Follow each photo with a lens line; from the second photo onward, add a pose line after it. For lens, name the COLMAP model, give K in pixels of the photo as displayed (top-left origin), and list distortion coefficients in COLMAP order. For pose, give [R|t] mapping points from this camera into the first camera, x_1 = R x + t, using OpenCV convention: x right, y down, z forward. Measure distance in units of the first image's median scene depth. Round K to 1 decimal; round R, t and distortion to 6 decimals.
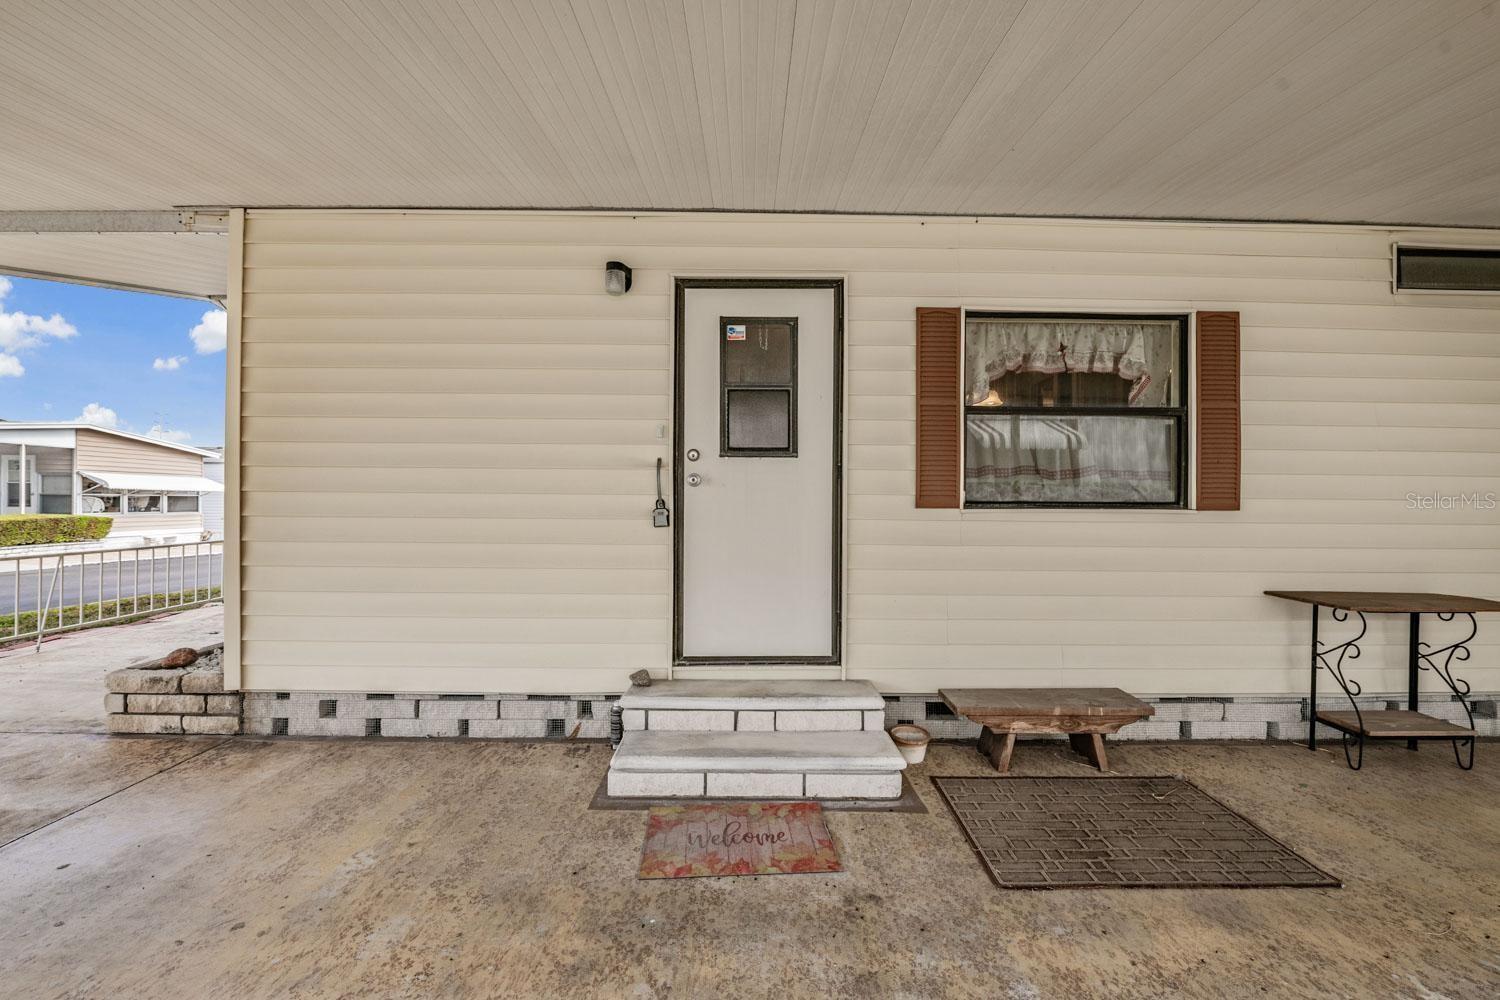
lens RADIAL K [[612.2, 0, 760.4], [0, 612.2, 503.8], [0, 0, 1]] dist [0.000443, -0.000264]
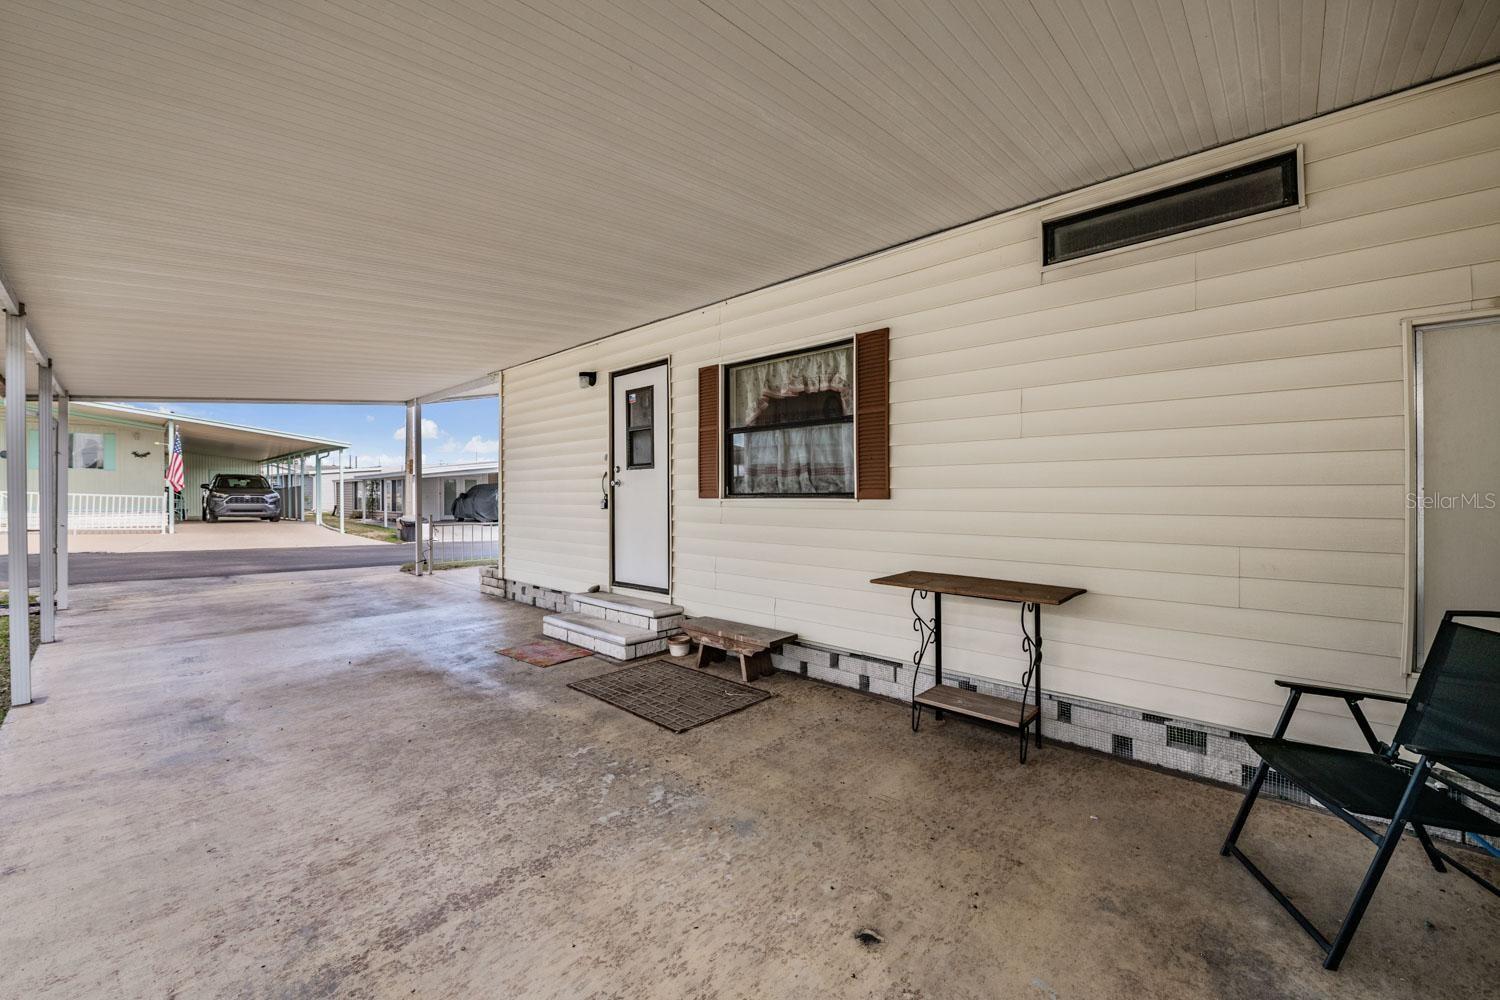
lens RADIAL K [[612.2, 0, 760.4], [0, 612.2, 503.8], [0, 0, 1]] dist [0.000443, -0.000264]
pose [[0.715849, 0.002269, -0.698252, 1.434483], [0.006150, 0.999935, 0.009554, 0.006746], [0.698228, -0.011133, 0.715788, 0.004199]]
